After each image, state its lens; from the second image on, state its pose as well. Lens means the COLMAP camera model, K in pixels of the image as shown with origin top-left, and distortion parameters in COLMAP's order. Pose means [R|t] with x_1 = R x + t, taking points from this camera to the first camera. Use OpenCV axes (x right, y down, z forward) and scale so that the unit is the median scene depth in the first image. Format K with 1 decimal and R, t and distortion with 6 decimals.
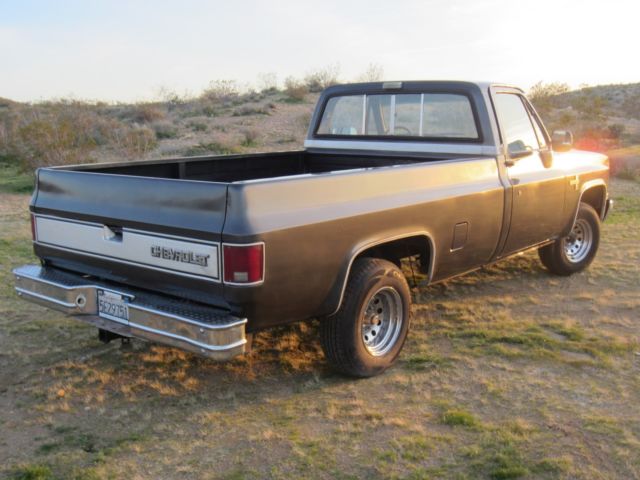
lens RADIAL K [[697.4, 0, 320.0], [0, 697.4, 240.0], [0, 0, 1]] dist [-0.038152, -0.013837]
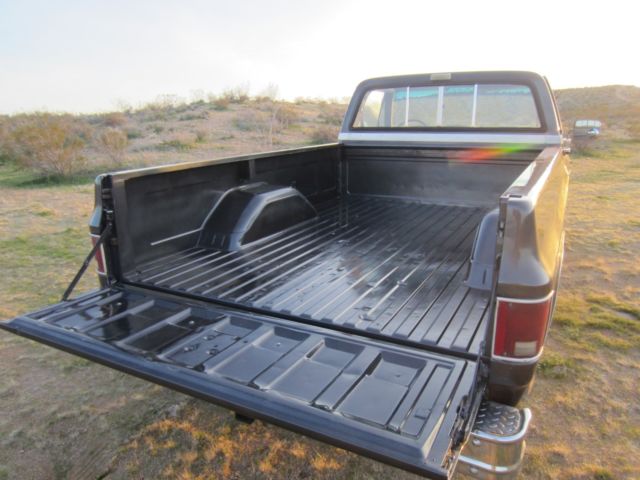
lens RADIAL K [[461.0, 0, 320.0], [0, 461.0, 240.0], [0, 0, 1]] dist [-0.077163, 0.085283]
pose [[0.980701, -0.064088, 0.184710, -0.188654], [0.049116, 0.995210, 0.084527, -0.045587], [-0.189242, -0.073824, 0.979151, 0.330990]]
